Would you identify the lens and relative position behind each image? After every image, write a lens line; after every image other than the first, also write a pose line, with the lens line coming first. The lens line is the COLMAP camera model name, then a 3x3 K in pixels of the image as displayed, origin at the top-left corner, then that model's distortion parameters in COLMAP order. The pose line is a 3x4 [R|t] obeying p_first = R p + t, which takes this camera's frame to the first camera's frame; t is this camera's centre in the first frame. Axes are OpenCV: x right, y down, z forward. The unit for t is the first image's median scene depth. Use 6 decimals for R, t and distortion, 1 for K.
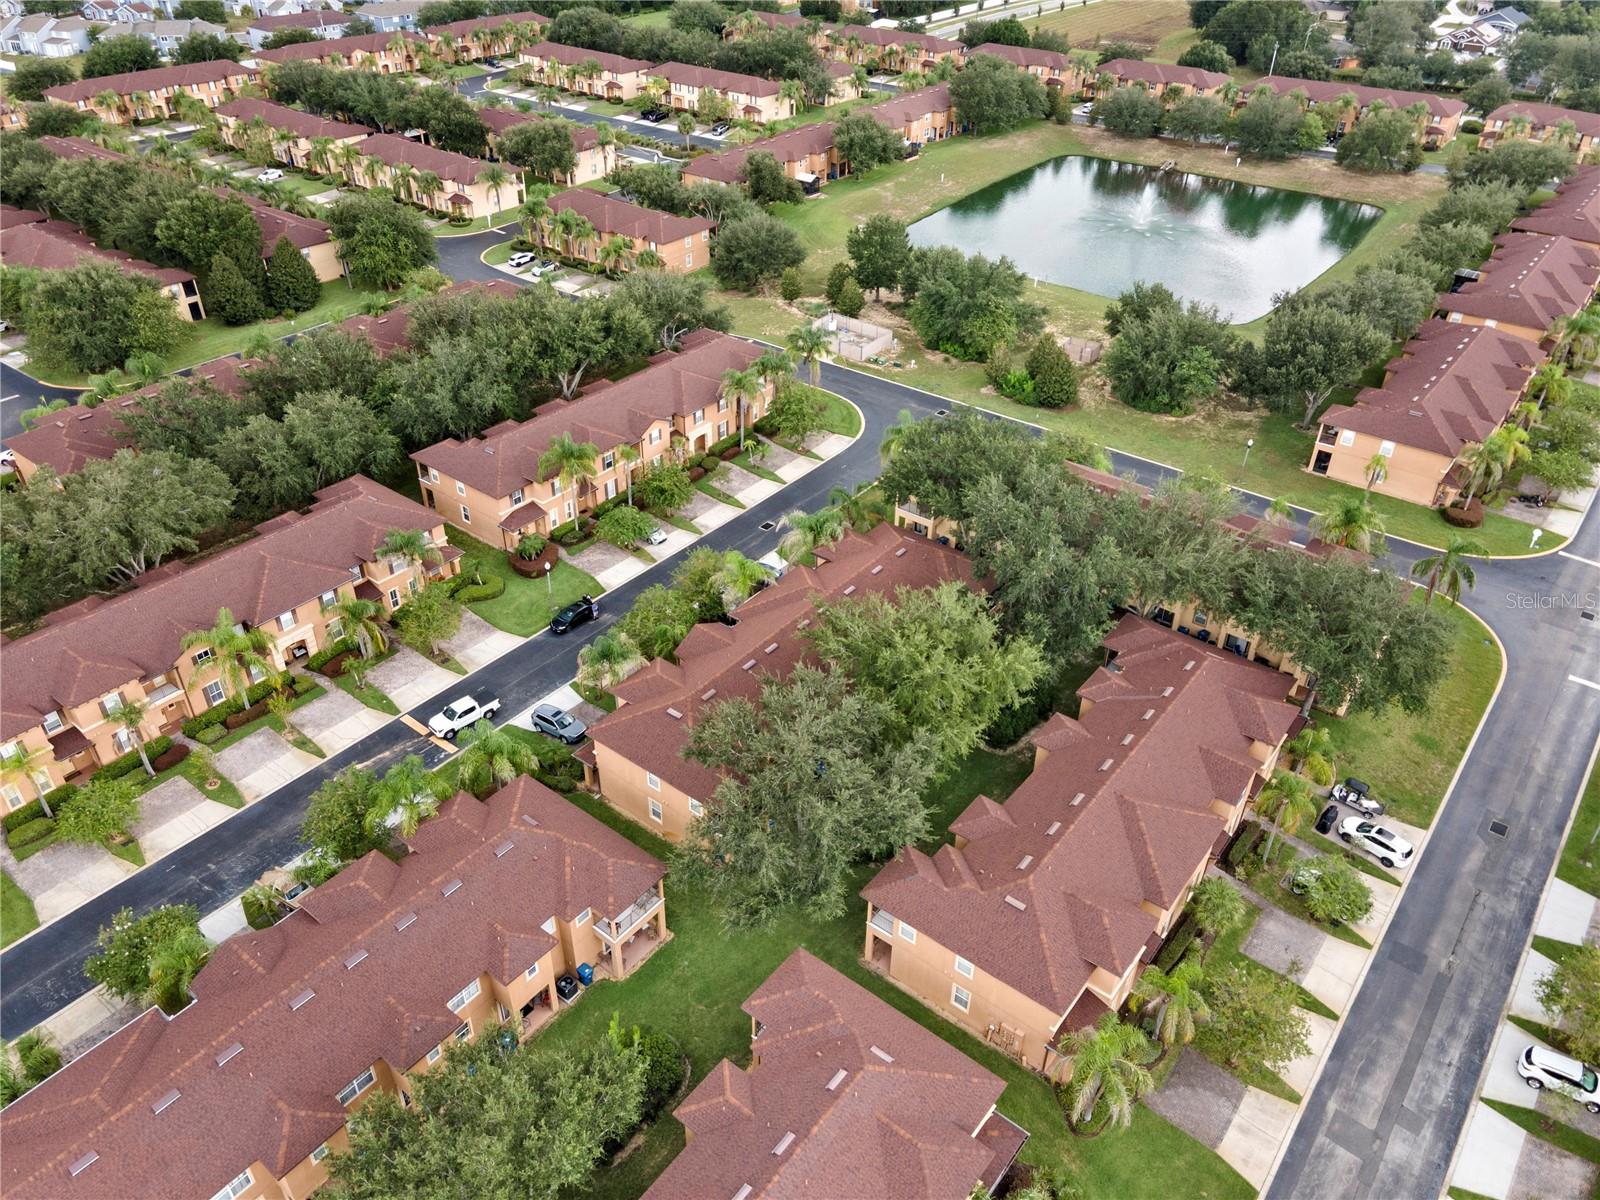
lens RADIAL K [[1195.5, 0, 800.0], [0, 1195.5, 600.0], [0, 0, 1]] dist [0.049212, 0.009840]
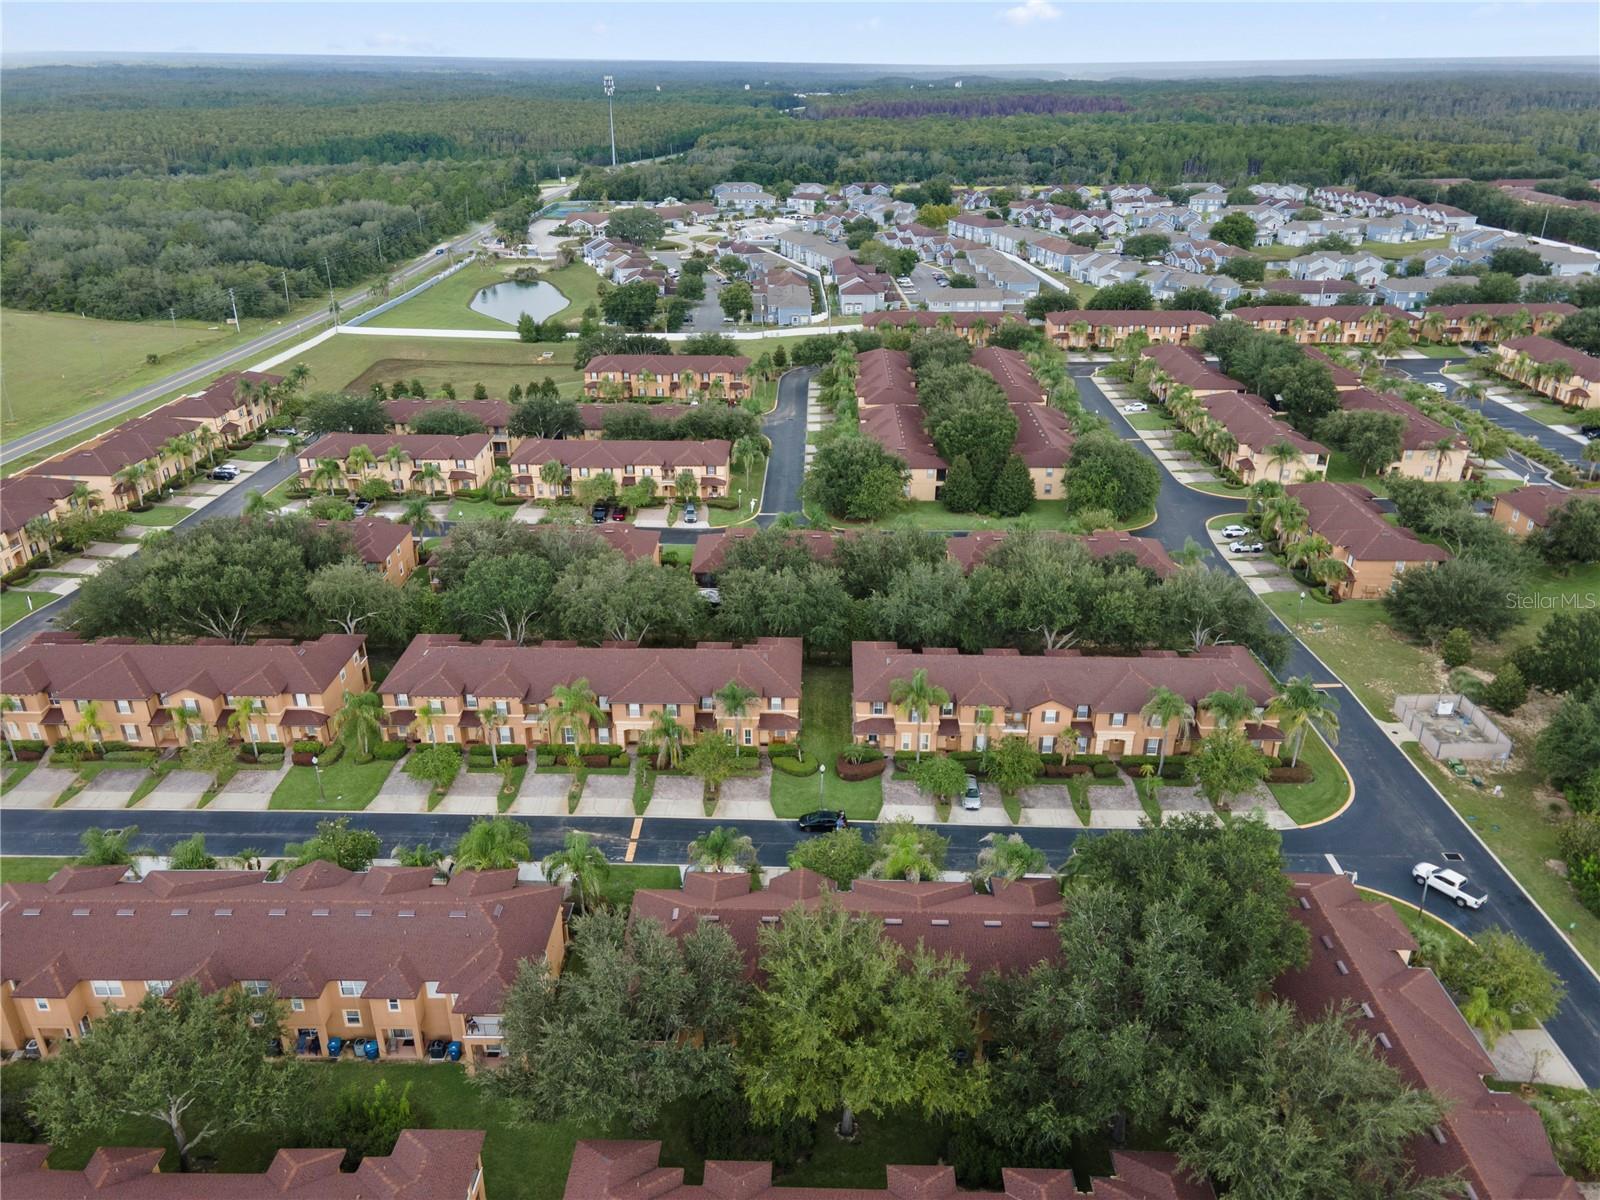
lens RADIAL K [[1195.5, 0, 800.0], [0, 1195.5, 600.0], [0, 0, 1]] dist [0.049212, 0.009840]
pose [[0.588975, 0.328787, -0.738246, 0.363602], [-0.448369, 0.892954, 0.039979, -0.137190], [0.672365, 0.307460, 0.673345, 0.143919]]
